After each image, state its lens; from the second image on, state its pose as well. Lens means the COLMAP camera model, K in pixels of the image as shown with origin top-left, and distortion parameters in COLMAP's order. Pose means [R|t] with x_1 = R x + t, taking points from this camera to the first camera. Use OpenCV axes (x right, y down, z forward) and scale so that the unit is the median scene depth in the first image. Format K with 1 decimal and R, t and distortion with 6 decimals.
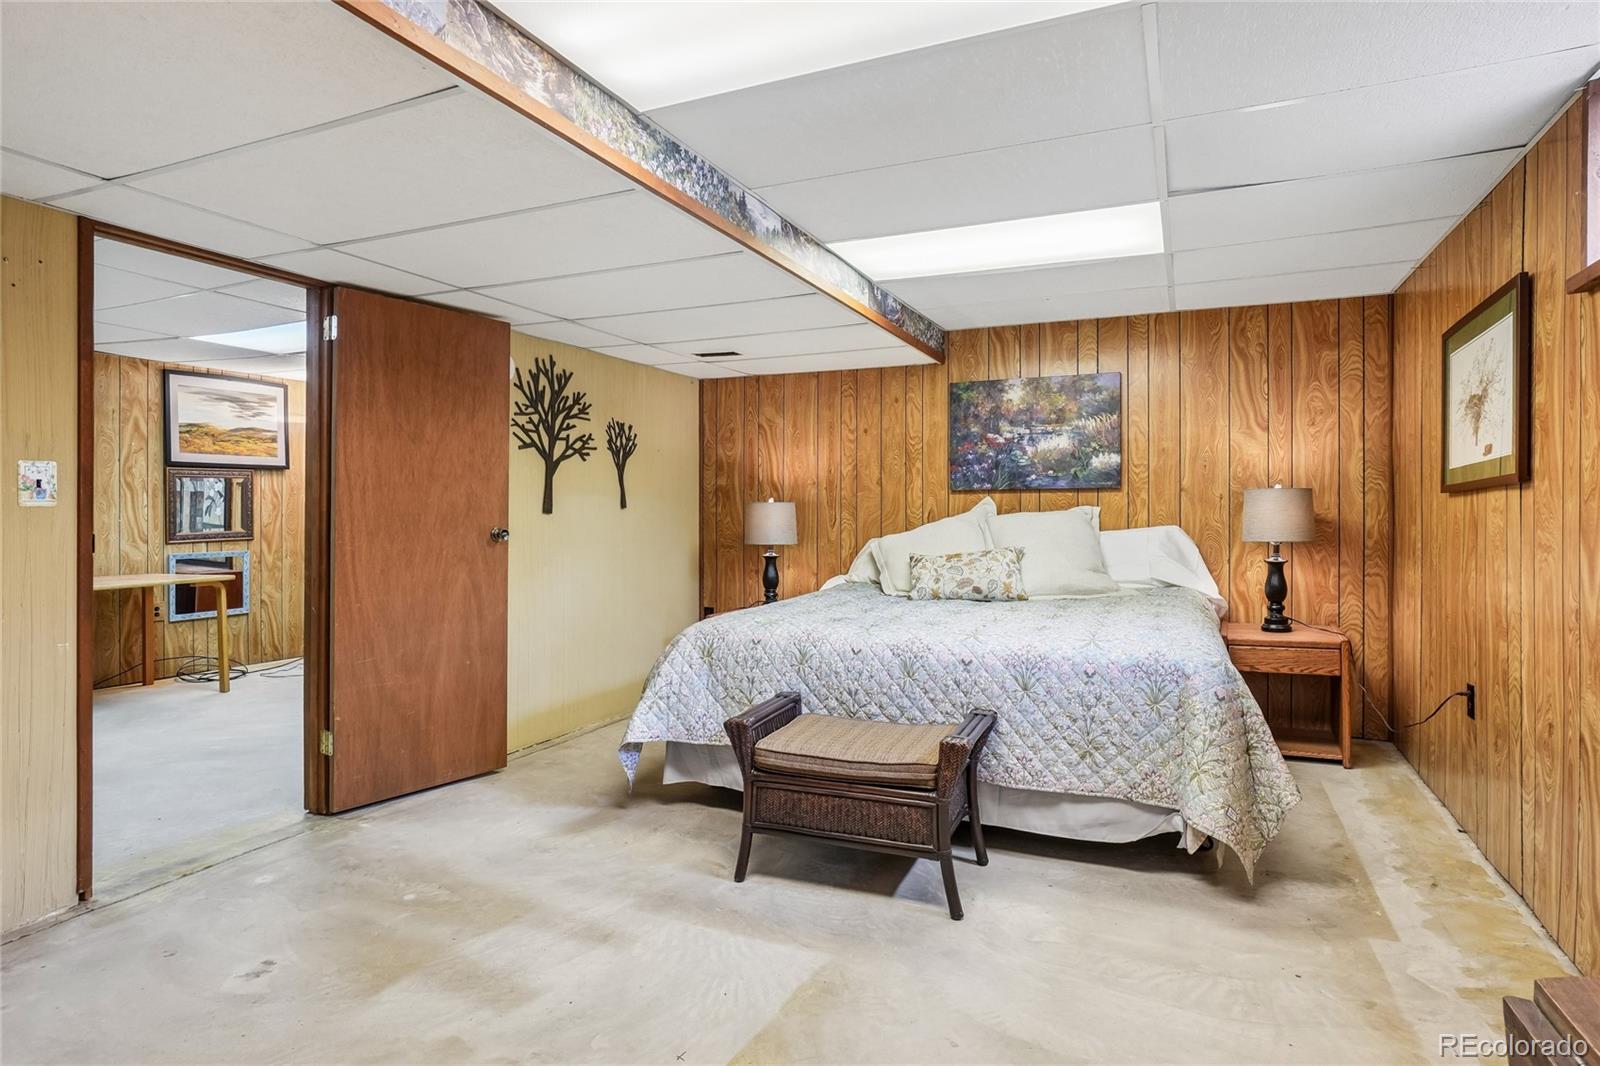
lens RADIAL K [[863.2, 0, 797.7], [0, 863.2, 508.3], [0, 0, 1]] dist [0.000736, 0.000315]
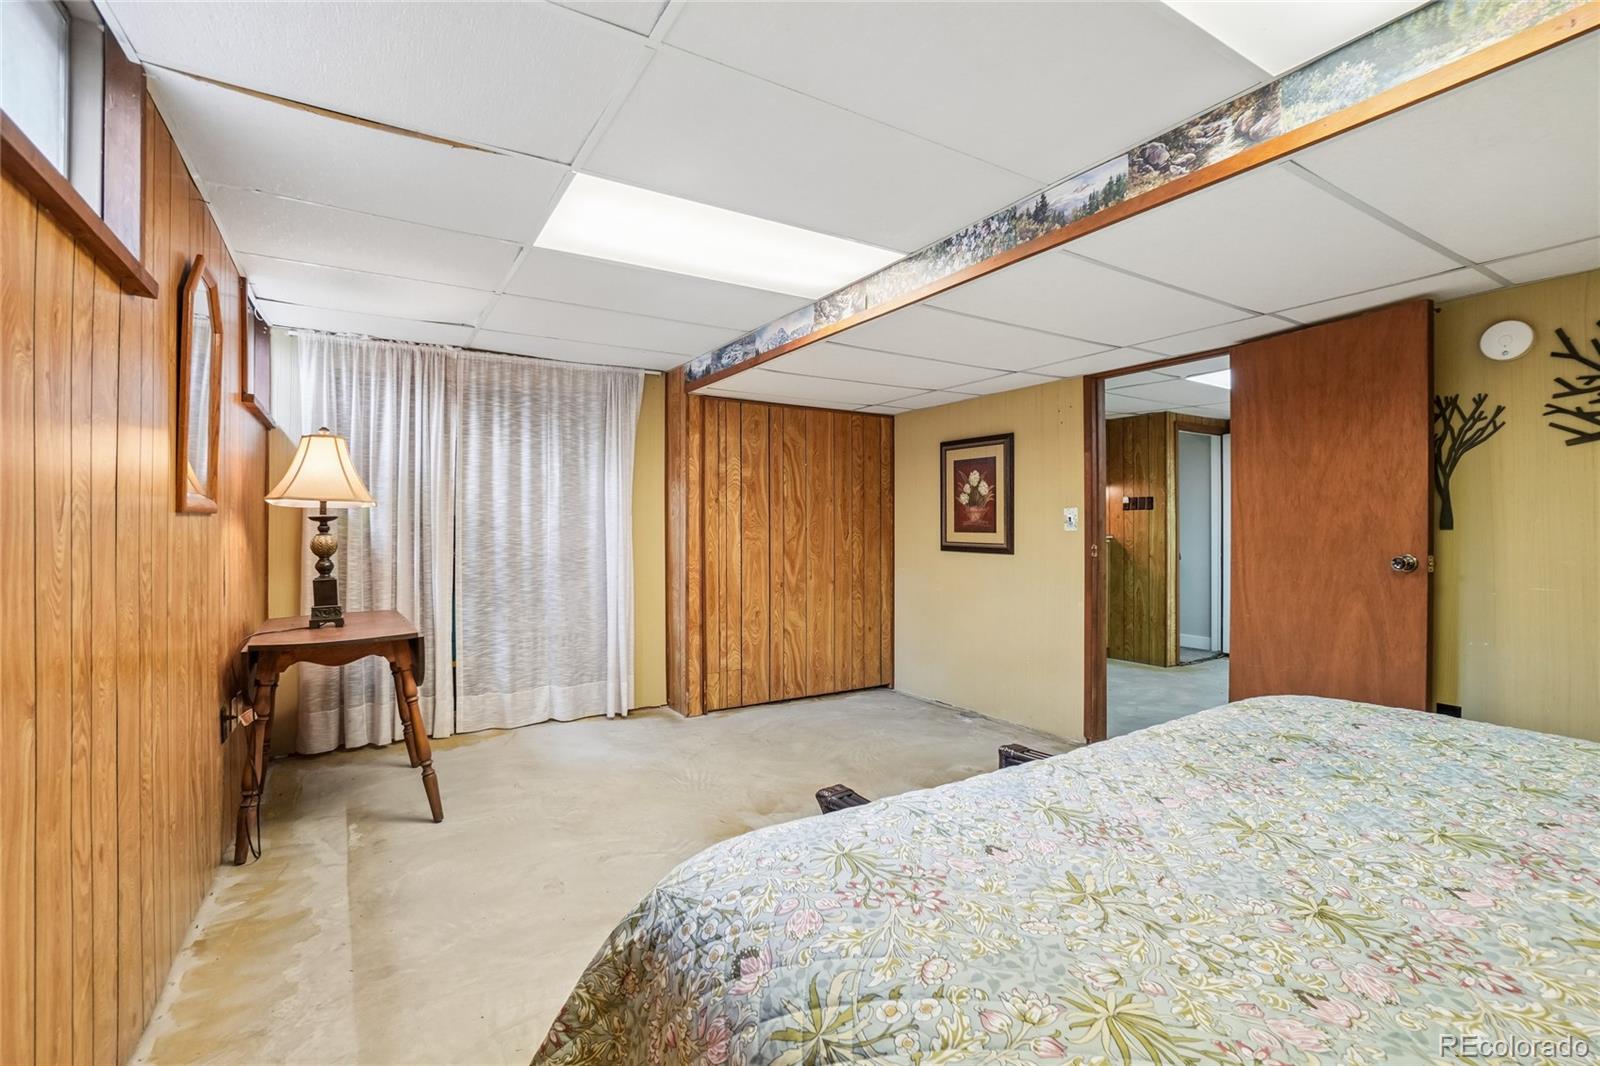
lens RADIAL K [[711.4, 0, 792.2], [0, 711.4, 530.5], [0, 0, 1]] dist [-0.050005, 0.014541]
pose [[-0.553027, 0.005310, -0.833146, 0.565827], [0.006083, 0.999979, 0.002335, -0.006858], [0.833141, -0.003777, -0.553048, 0.941921]]
